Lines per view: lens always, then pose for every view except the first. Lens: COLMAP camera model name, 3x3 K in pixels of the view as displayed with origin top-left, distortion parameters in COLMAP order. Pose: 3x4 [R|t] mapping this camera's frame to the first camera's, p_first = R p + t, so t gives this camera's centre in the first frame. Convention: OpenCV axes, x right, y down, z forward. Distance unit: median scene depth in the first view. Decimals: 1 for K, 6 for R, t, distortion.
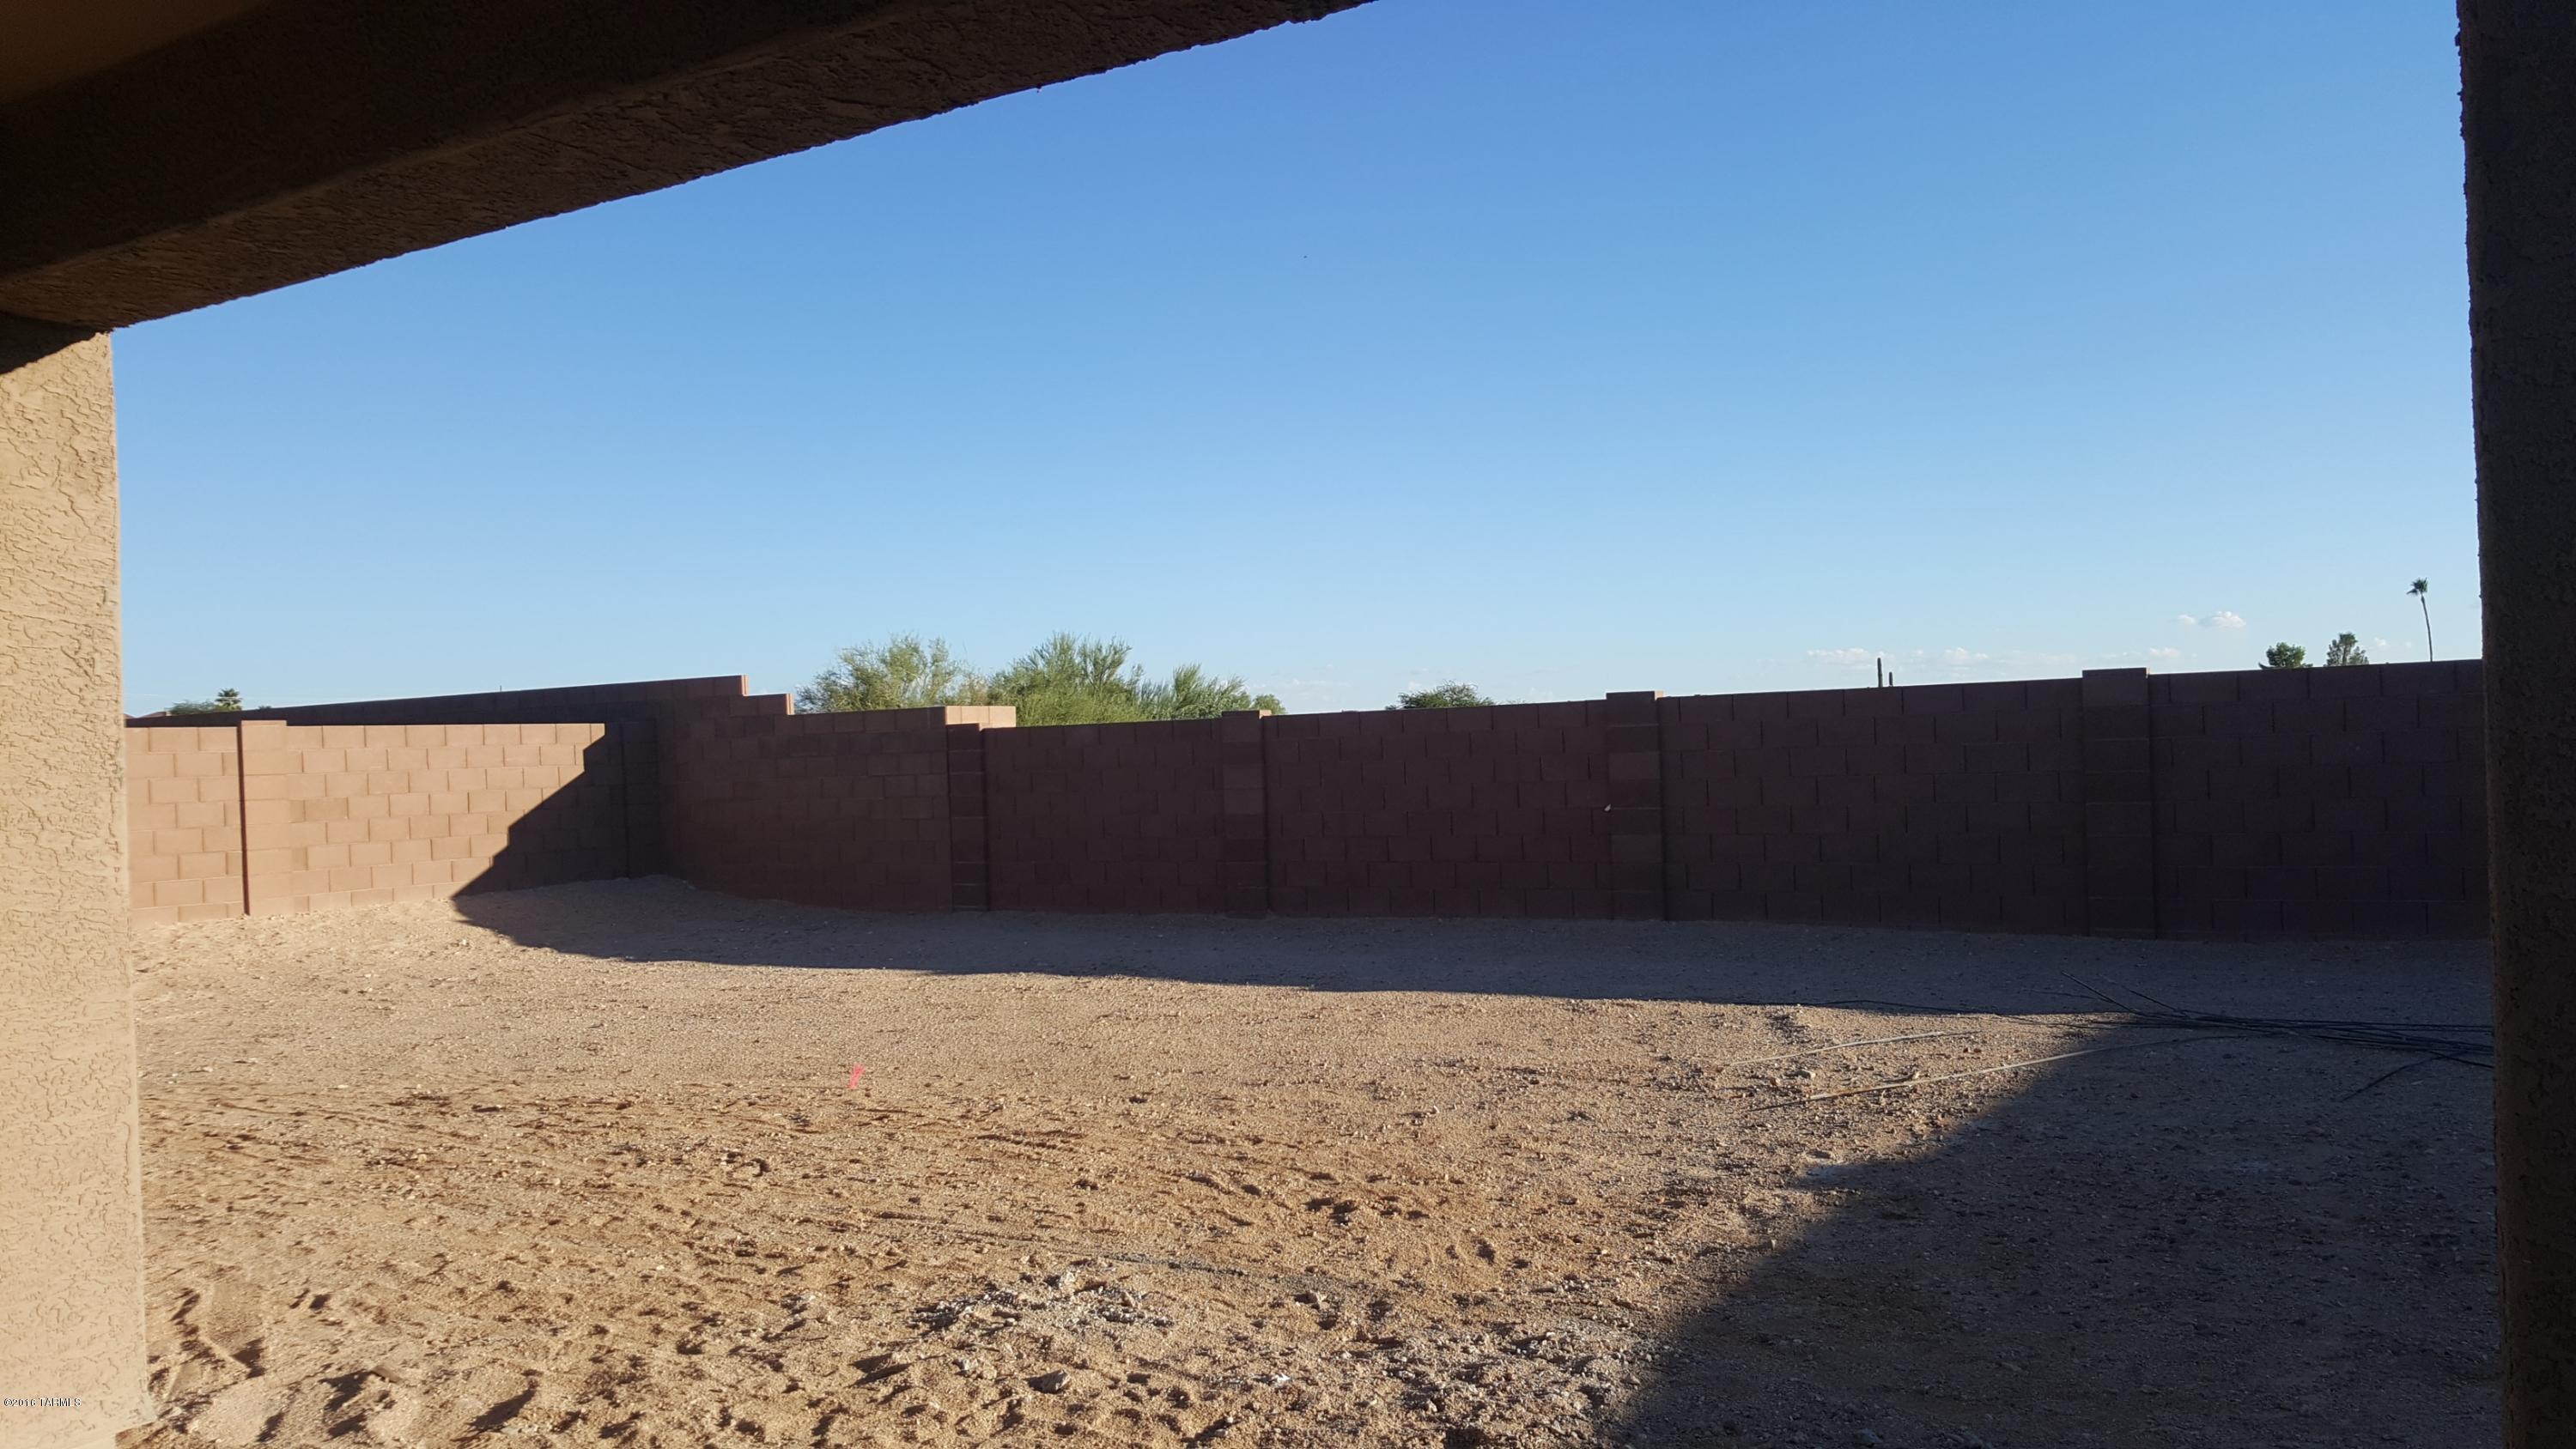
lens RADIAL K [[1848.2, 0, 1288.3], [0, 1848.2, 730.4], [0, 0, 1]] dist [-0.000030, 0.000215]
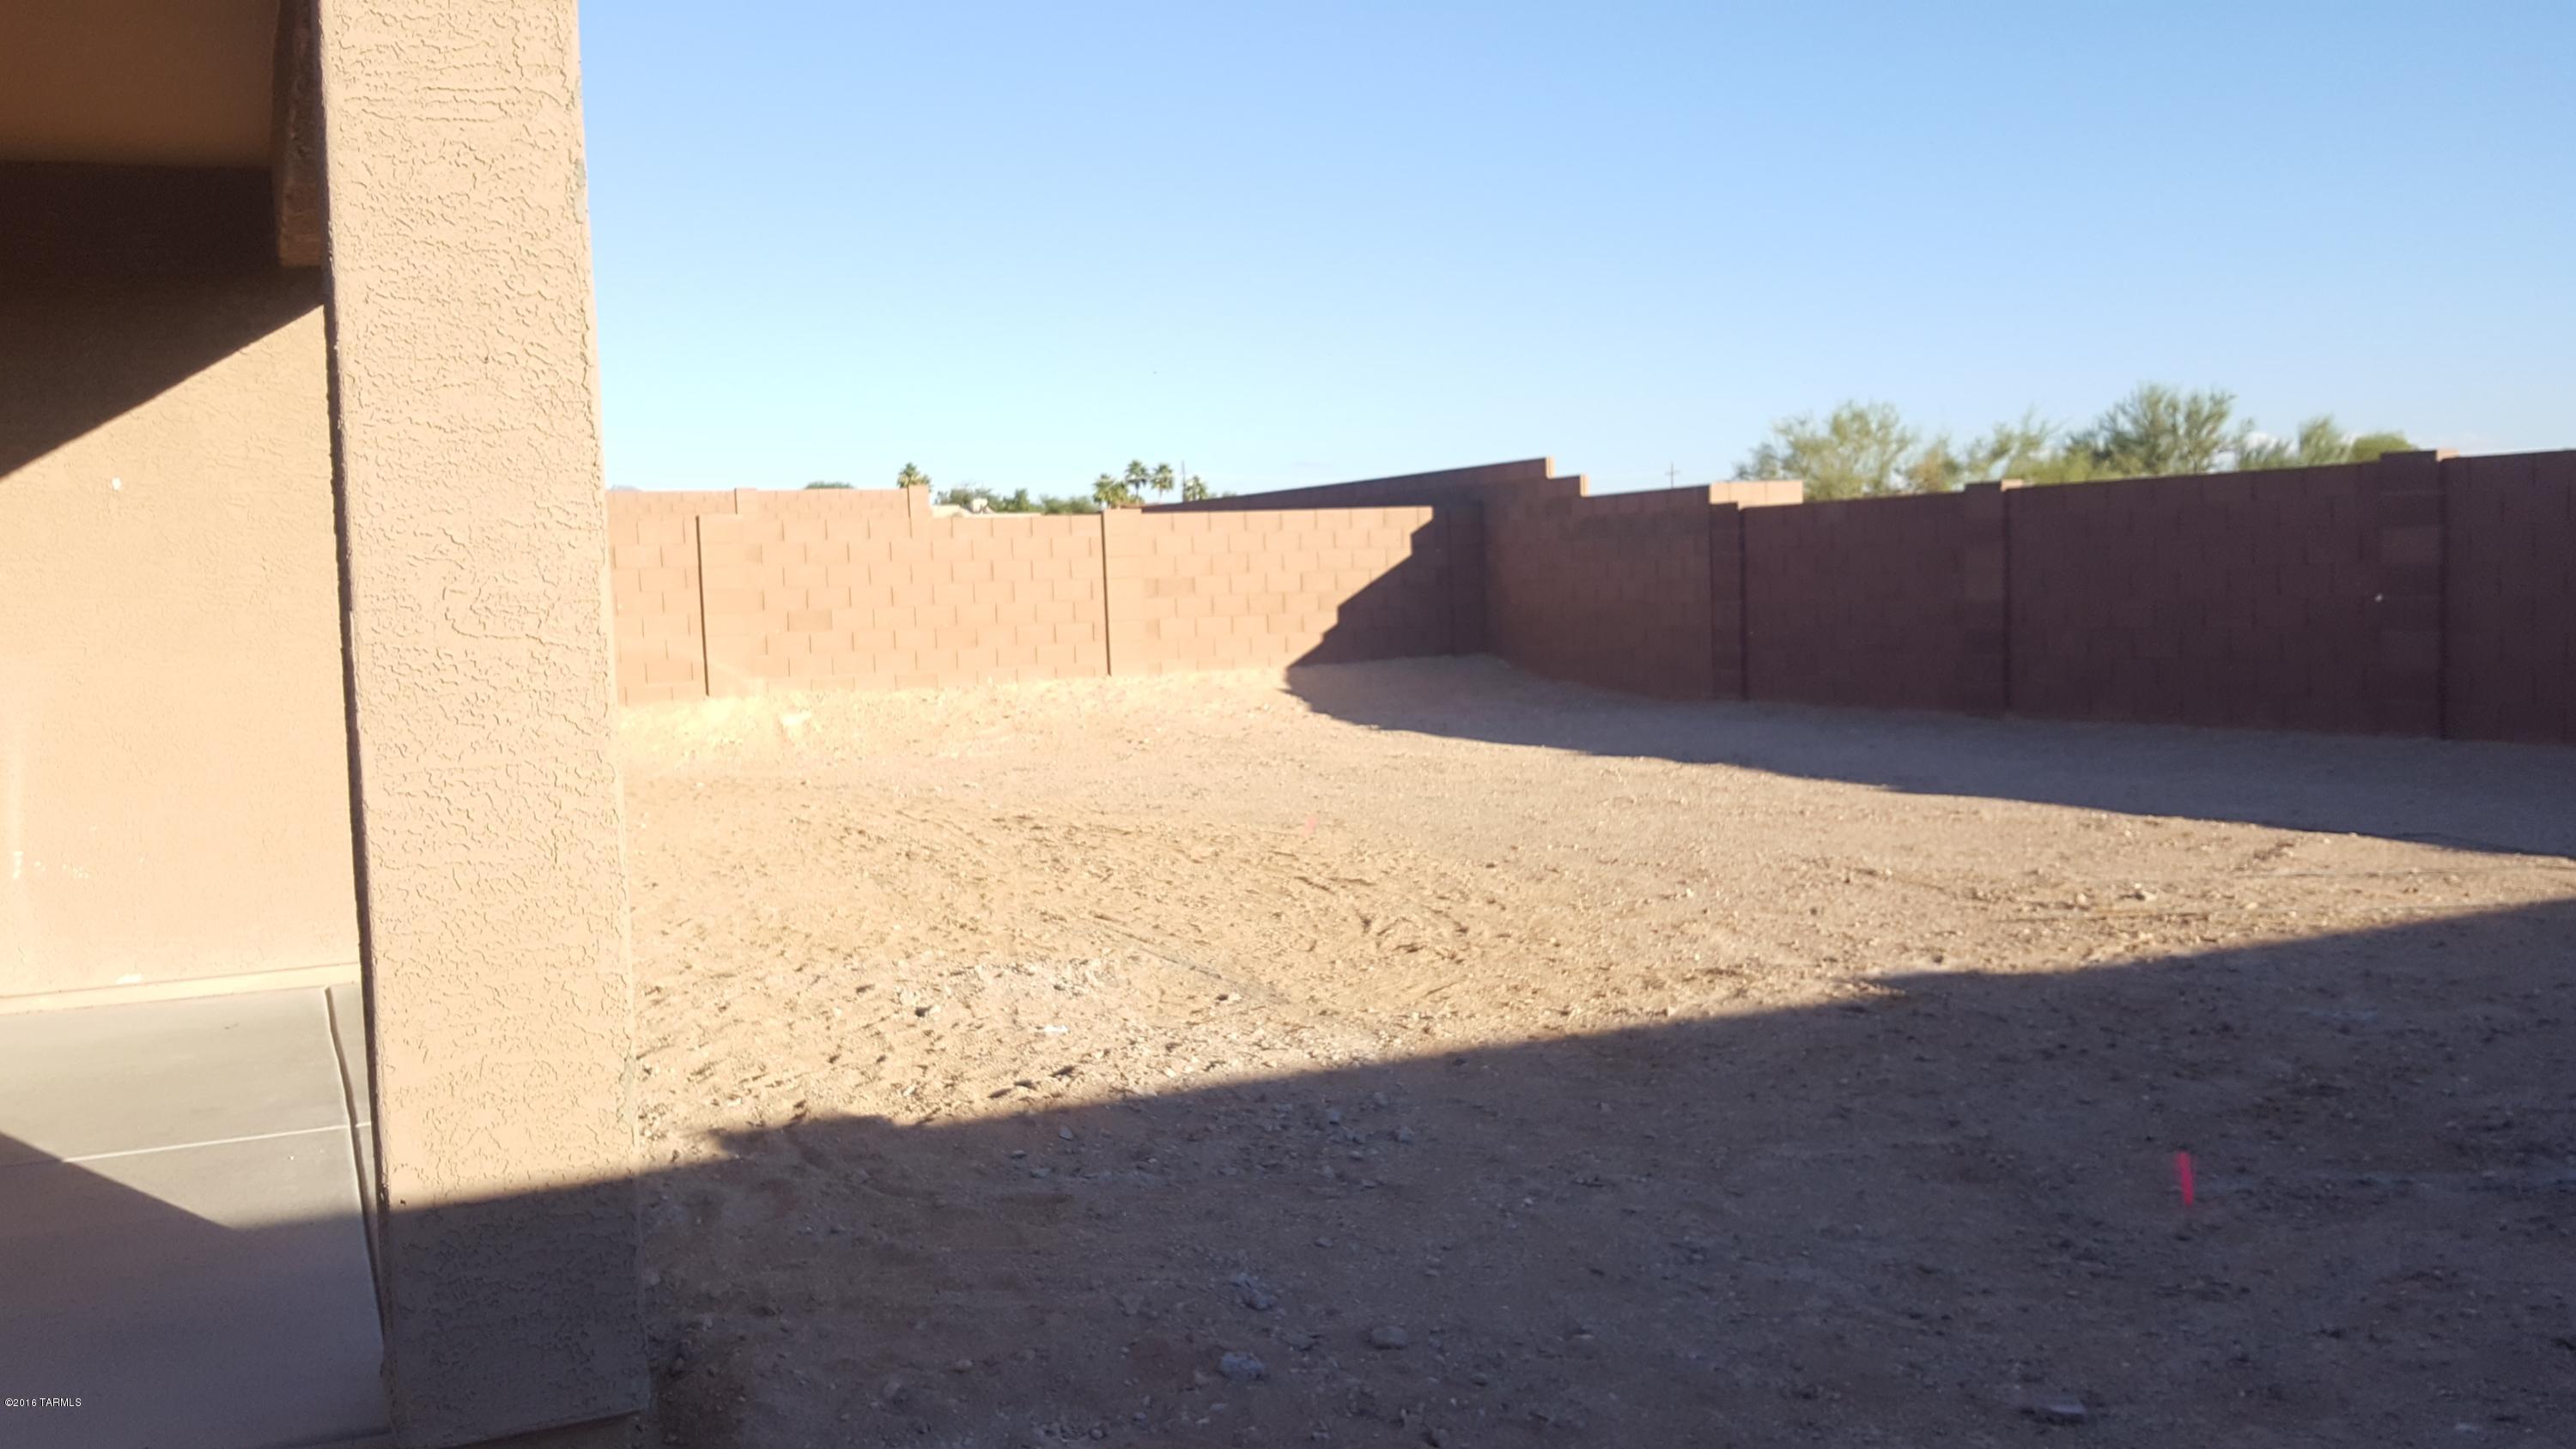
lens RADIAL K [[2144.6, 0, 1286.9], [0, 2144.6, 726.4], [0, 0, 1]] dist [0.043002, -0.026363]
pose [[0.815599, 0.046090, -0.576779, 0.278465], [0.013638, 0.995014, 0.098795, -0.001397], [0.578457, -0.088443, 0.810904, -0.035367]]
